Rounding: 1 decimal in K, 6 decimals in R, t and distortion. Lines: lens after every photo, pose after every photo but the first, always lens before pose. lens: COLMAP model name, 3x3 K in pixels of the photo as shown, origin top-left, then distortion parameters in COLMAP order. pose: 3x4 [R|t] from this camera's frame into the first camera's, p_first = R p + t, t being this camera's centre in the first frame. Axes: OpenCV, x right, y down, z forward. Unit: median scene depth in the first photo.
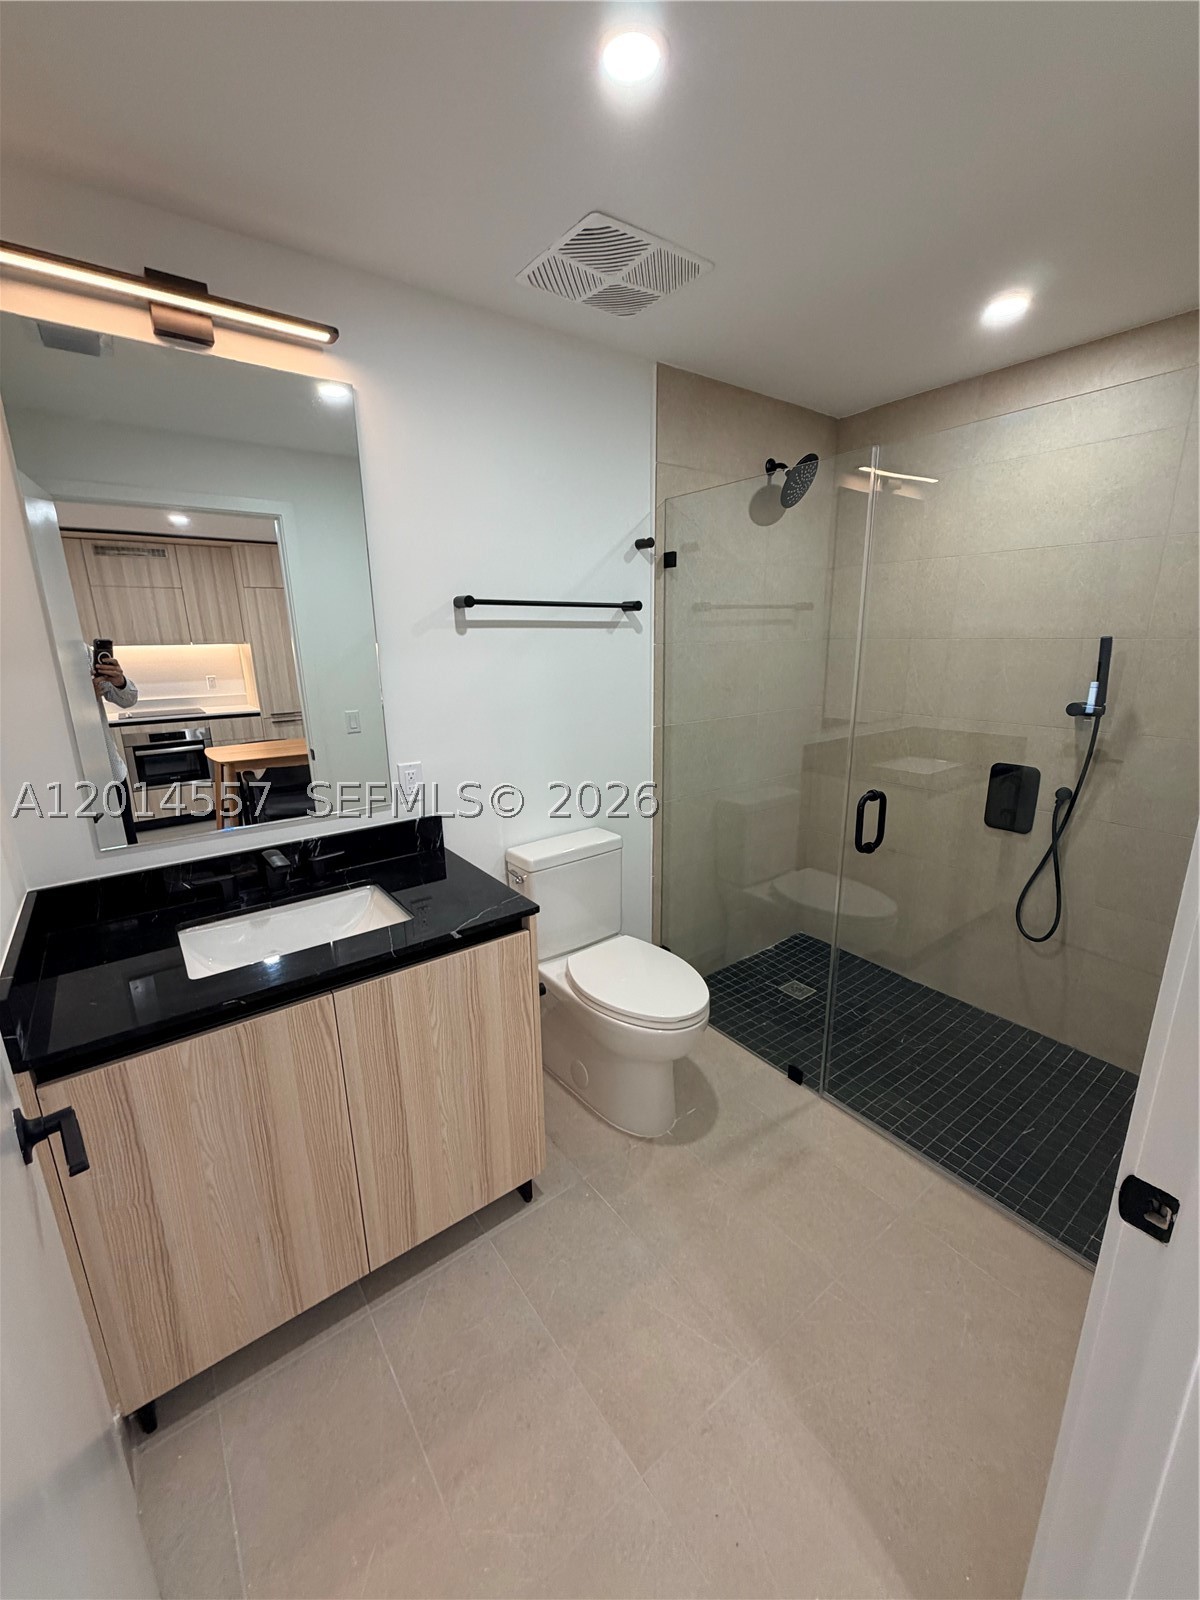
lens RADIAL K [[636.8, 0, 596.8], [0, 636.8, 799.0], [0, 0, 1]] dist [-0.000148, -0.000541]
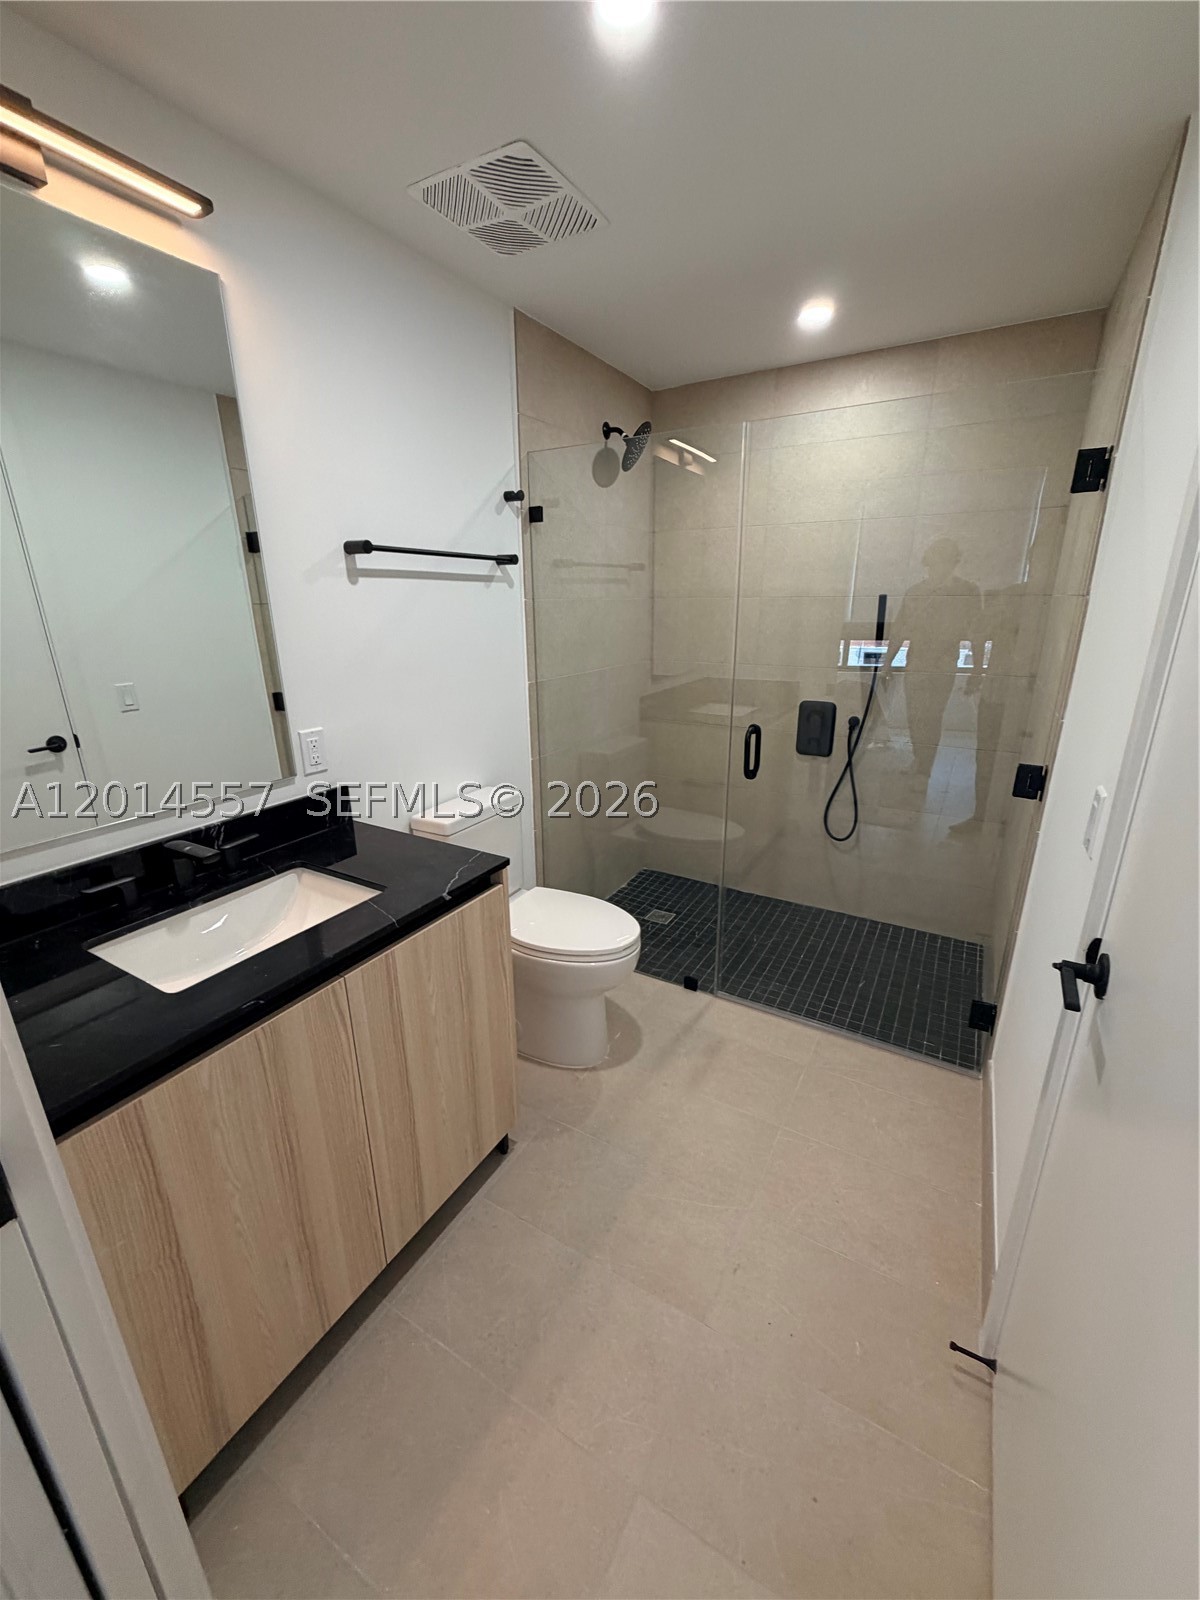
lens RADIAL K [[636.8, 0, 601.6], [0, 636.8, 799.4], [0, 0, 1]] dist [-0.000148, -0.000541]
pose [[0.921529, -0.109654, 0.372505, -0.262637], [0.091471, 0.993605, 0.066199, 0.018728], [-0.377382, -0.026931, 0.925666, 0.018521]]
